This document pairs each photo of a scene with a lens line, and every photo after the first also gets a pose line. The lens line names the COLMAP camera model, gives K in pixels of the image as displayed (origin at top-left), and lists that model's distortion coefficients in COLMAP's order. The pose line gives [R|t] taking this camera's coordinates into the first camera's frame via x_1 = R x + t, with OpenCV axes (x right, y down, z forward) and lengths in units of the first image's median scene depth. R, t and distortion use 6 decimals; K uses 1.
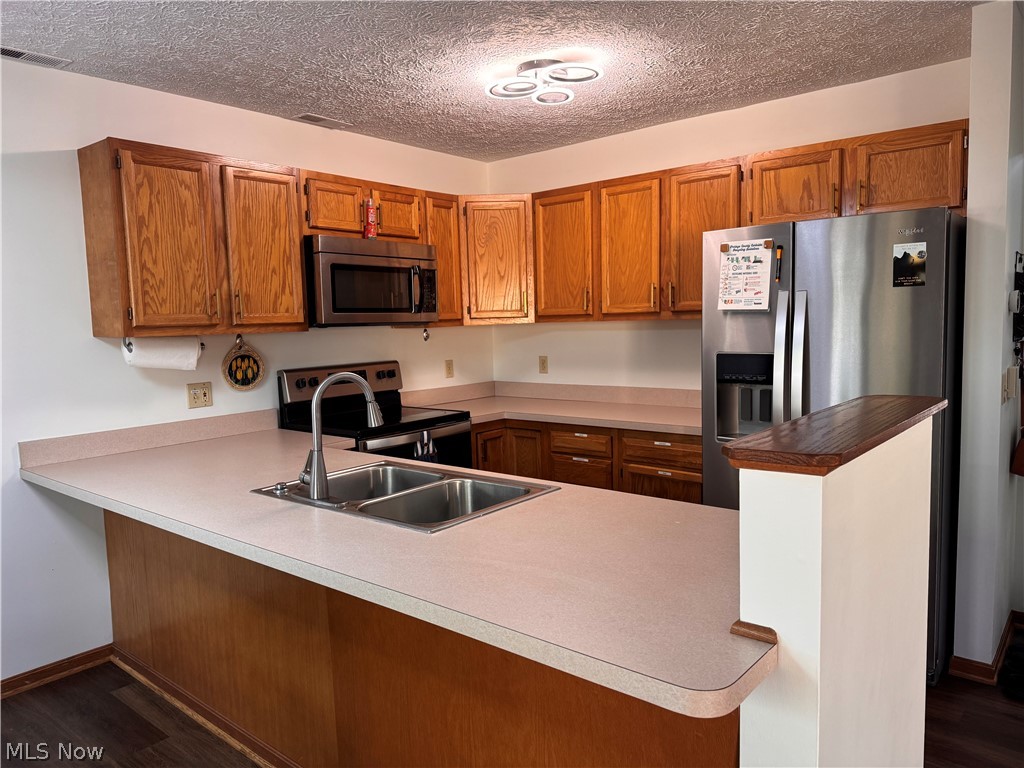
lens RADIAL K [[723.5, 0, 511.5], [0, 723.5, 384.5], [0, 0, 1]] dist [-0.005868, -0.002737]
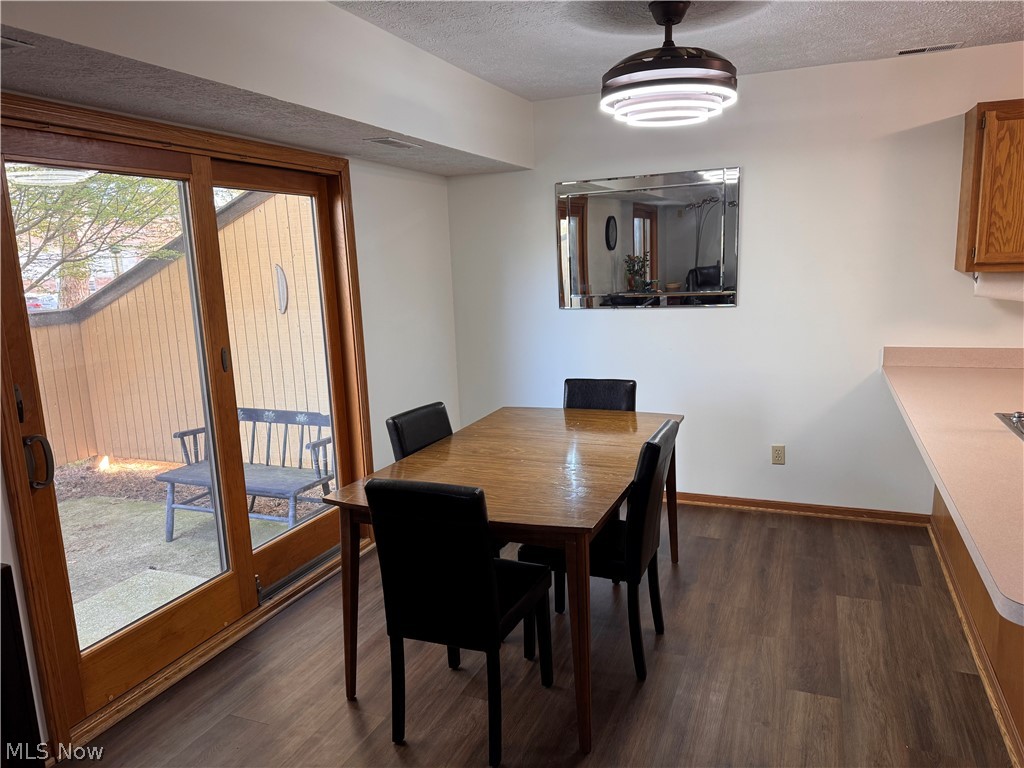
lens RADIAL K [[723.5, 0, 513.3], [0, 723.5, 384.1], [0, 0, 1]] dist [-0.005868, -0.002737]
pose [[0.306943, 0.188612, -0.932851, 0.389402], [-0.063762, 0.982039, 0.177577, -0.046878], [0.949589, 0.004975, 0.313457, -0.096205]]
